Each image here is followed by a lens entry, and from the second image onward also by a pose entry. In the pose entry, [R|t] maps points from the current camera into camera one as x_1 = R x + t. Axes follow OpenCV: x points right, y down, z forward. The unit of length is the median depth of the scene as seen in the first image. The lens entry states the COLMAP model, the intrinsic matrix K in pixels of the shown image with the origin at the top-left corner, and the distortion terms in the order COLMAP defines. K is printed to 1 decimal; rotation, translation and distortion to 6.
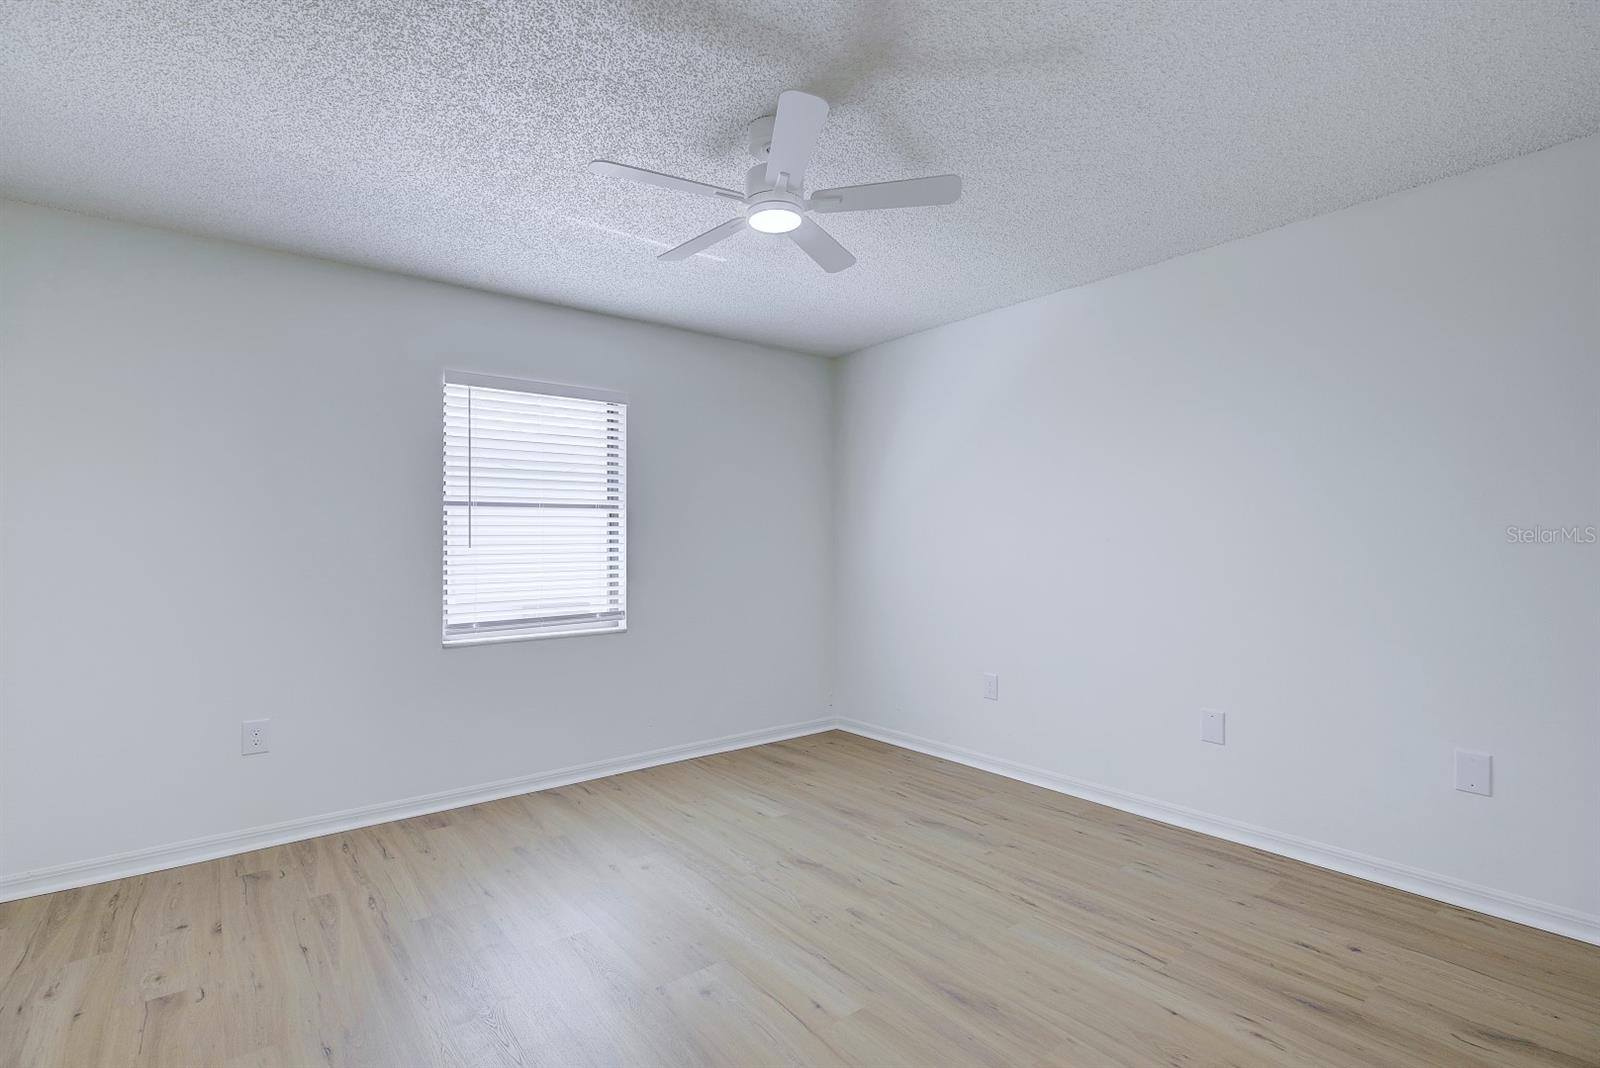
lens RADIAL K [[737.7, 0, 796.3], [0, 737.7, 531.7], [0, 0, 1]] dist [0.001747, -0.000354]
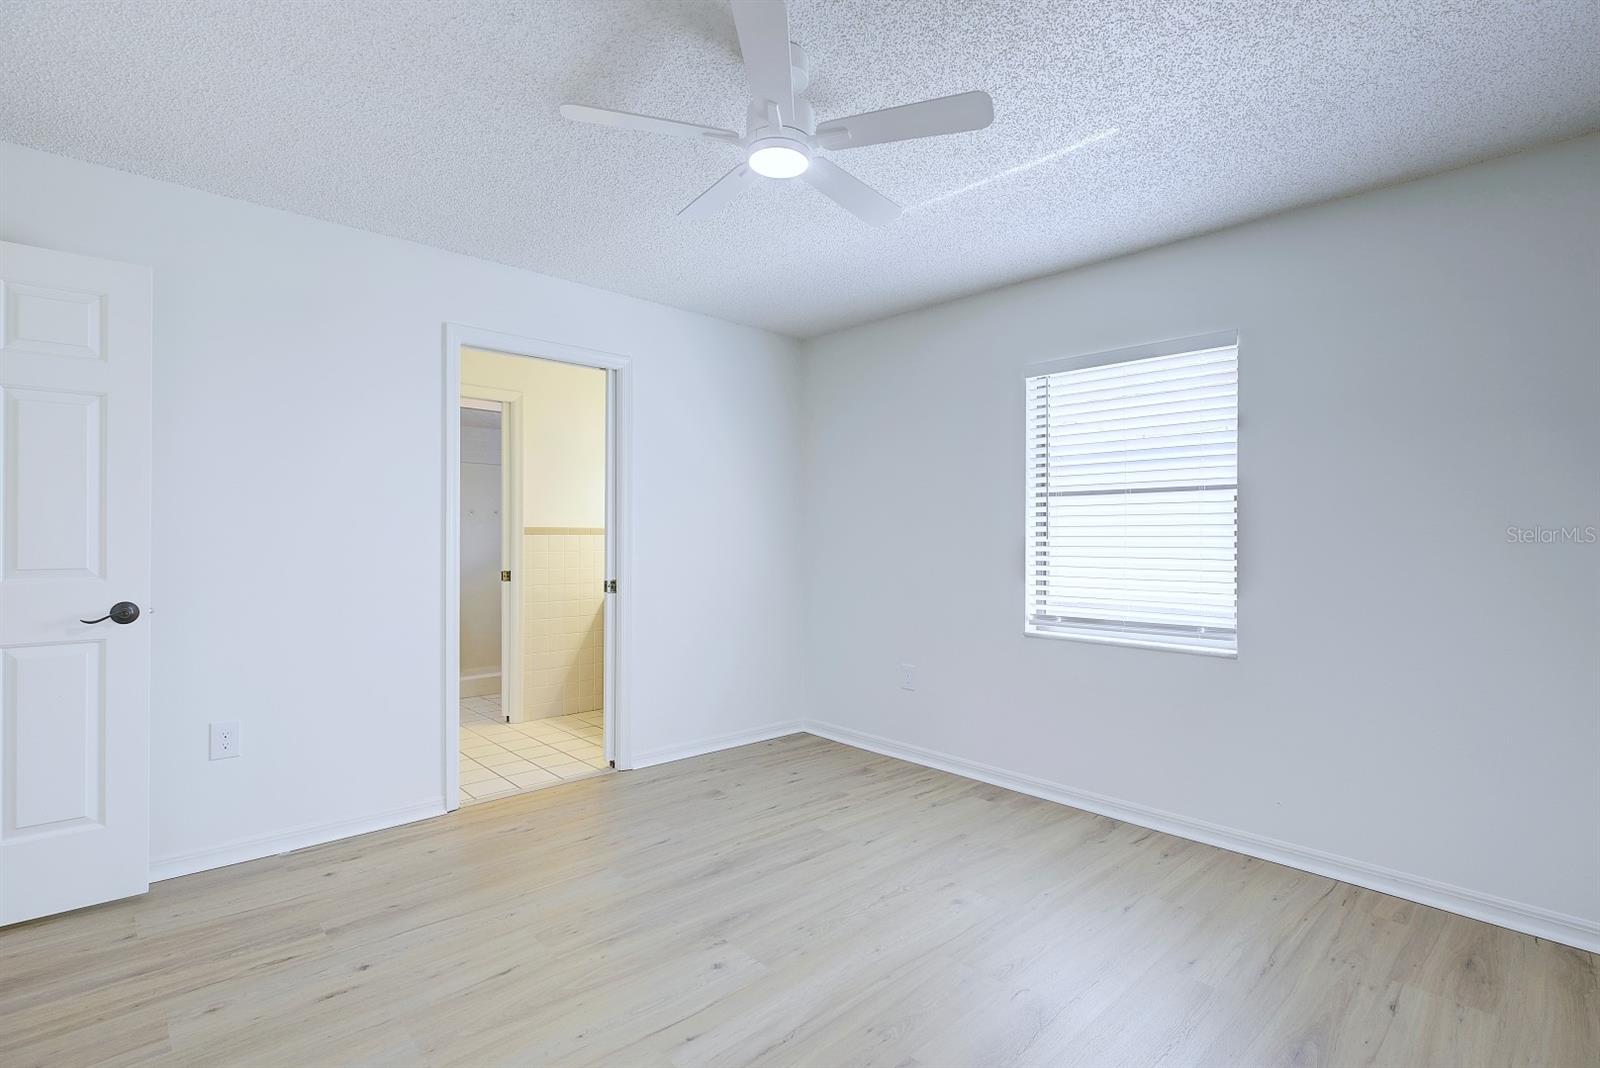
lens RADIAL K [[755.3, 0, 802.2], [0, 755.3, 531.9], [0, 0, 1]] dist [-0.001414, -0.000862]
pose [[0.096997, -0.001695, -0.995283, 0.545525], [0.009091, 0.999958, -0.000817, 0.010320], [0.995243, -0.008969, 0.097008, 0.591987]]
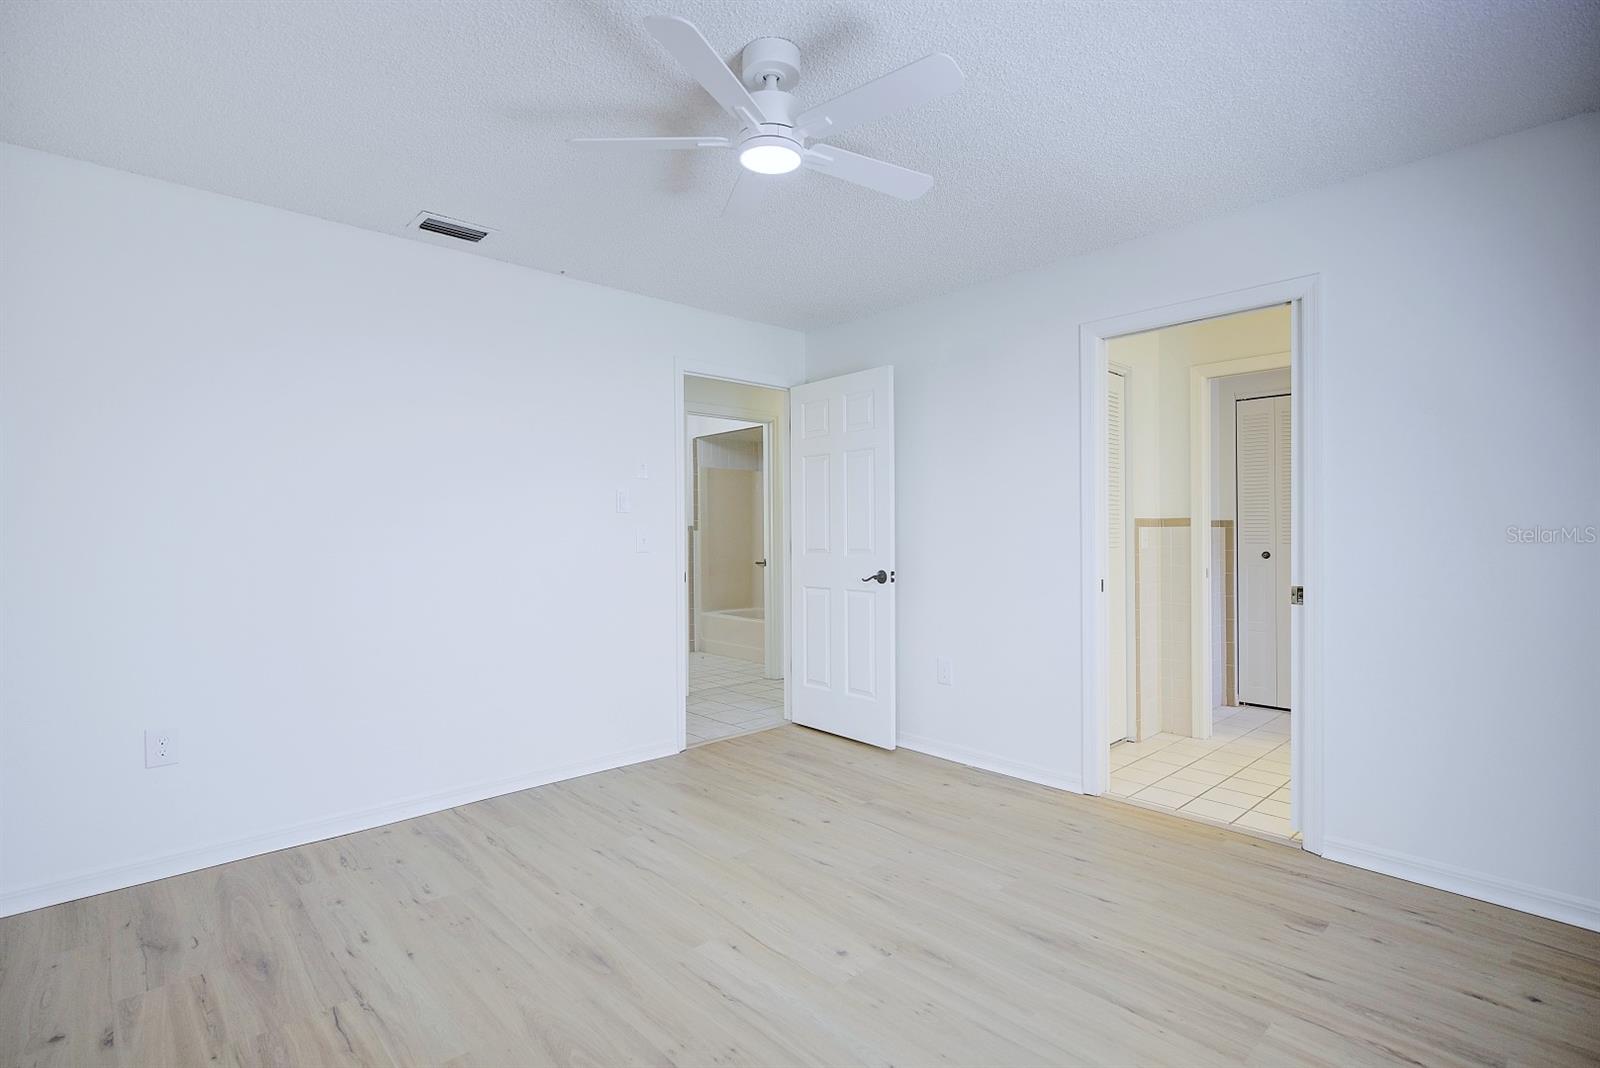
lens RADIAL K [[755.3, 0, 802.2], [0, 755.3, 531.9], [0, 0, 1]] dist [-0.001414, -0.000862]
pose [[-0.994667, 0.006403, -0.102942, 0.022868], [0.007716, 0.999894, -0.012366, 0.021992], [0.102852, -0.013095, -0.994610, 1.199400]]
